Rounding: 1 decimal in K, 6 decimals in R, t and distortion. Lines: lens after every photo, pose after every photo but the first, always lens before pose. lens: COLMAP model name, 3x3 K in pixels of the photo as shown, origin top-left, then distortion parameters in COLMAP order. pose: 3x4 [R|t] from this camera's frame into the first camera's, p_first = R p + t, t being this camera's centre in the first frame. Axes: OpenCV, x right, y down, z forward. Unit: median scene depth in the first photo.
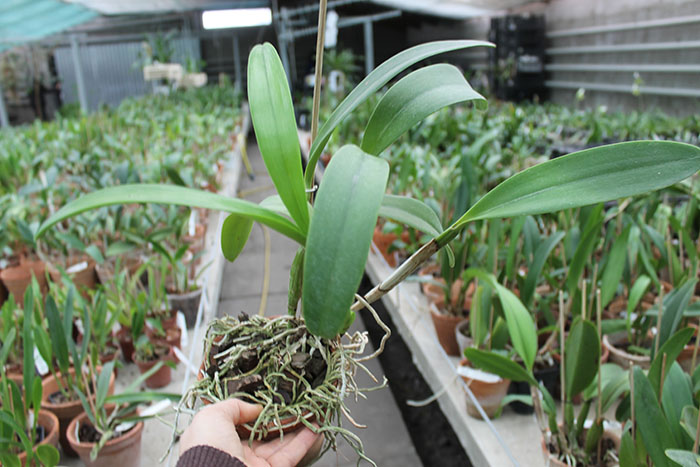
lens RADIAL K [[738.1, 0, 351.0], [0, 738.1, 231.1], [0, 0, 1]] dist [-0.015458, 0.000000]
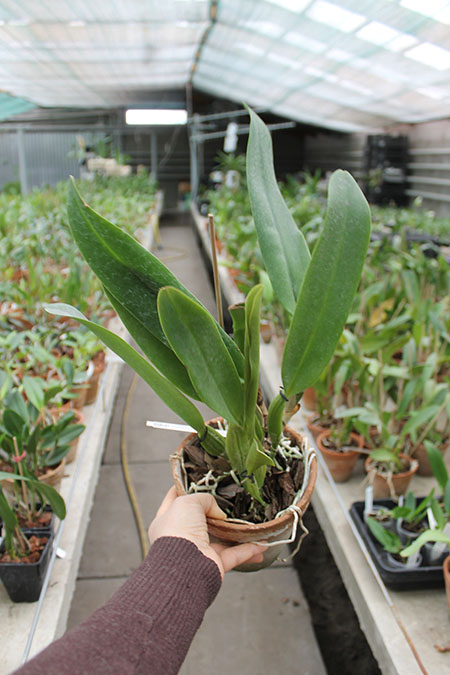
lens RADIAL K [[711.7, 0, 223.7], [0, 711.7, 335.9], [0, 0, 1]] dist [-0.015458, 0.000000]
pose [[0.996616, 0.074312, -0.035128, 0.023299], [-0.073648, 0.997087, 0.019838, 0.033779], [0.036500, -0.017184, 0.999186, -0.179291]]
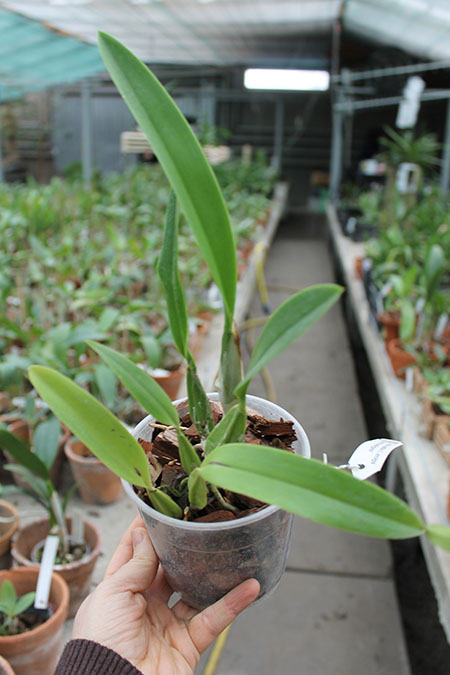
lens RADIAL K [[818.4, 0, 226.4], [0, 818.4, 340.5], [0, 0, 1]] dist [-0.032619, 0.000000]
pose [[0.972370, 0.142147, -0.185178, -0.018292], [-0.137974, 0.989807, 0.035298, -0.044188], [0.188308, -0.008773, 0.982071, 0.170056]]
